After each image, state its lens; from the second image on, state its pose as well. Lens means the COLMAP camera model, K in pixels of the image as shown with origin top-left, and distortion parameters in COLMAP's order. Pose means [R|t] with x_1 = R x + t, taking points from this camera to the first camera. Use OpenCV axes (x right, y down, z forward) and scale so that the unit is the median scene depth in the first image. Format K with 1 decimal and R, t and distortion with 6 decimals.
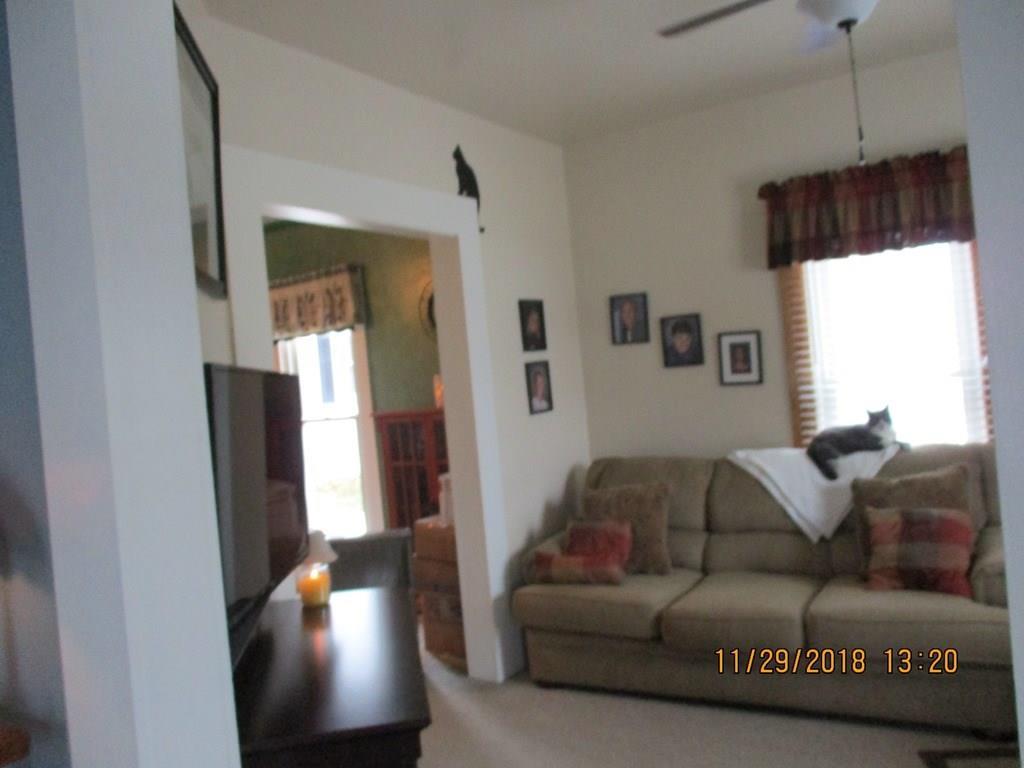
lens RADIAL K [[886.3, 0, 512.0], [0, 886.3, 384.0], [0, 0, 1]] dist [0.002584, 0.004705]
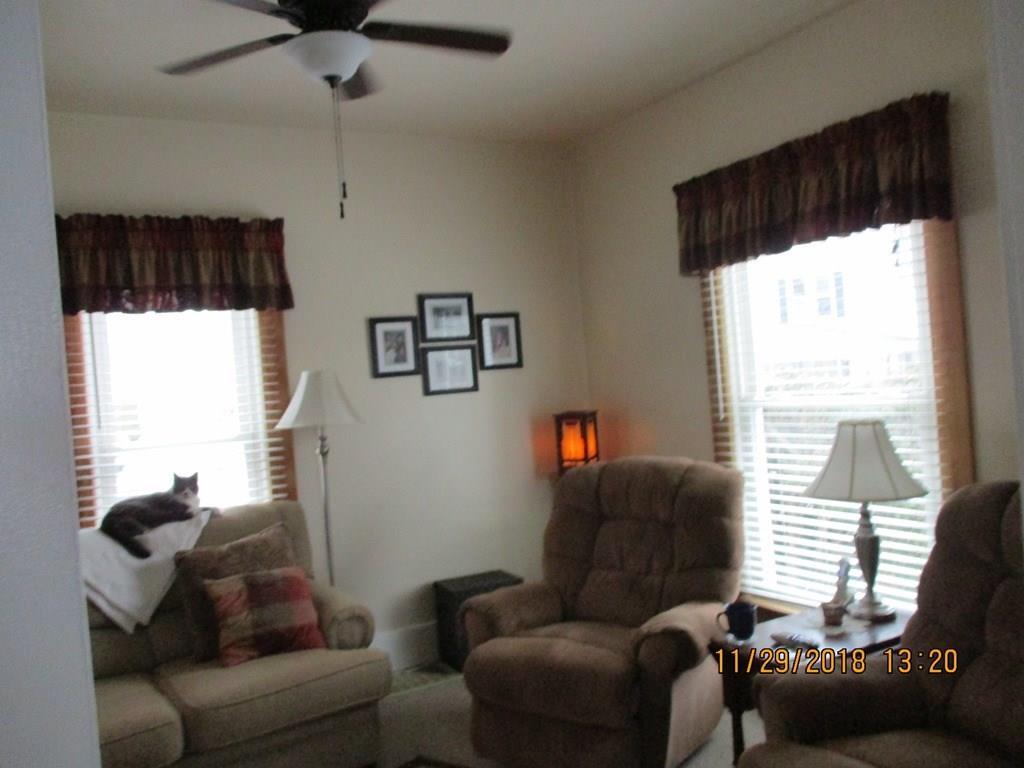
lens RADIAL K [[886.3, 0, 512.0], [0, 886.3, 384.0], [0, 0, 1]] dist [0.002584, 0.004705]
pose [[0.446300, 0.047540, 0.893620, -0.277404], [0.036985, 0.996755, -0.071498, 0.011698], [-0.894119, 0.064960, 0.443093, 0.266304]]
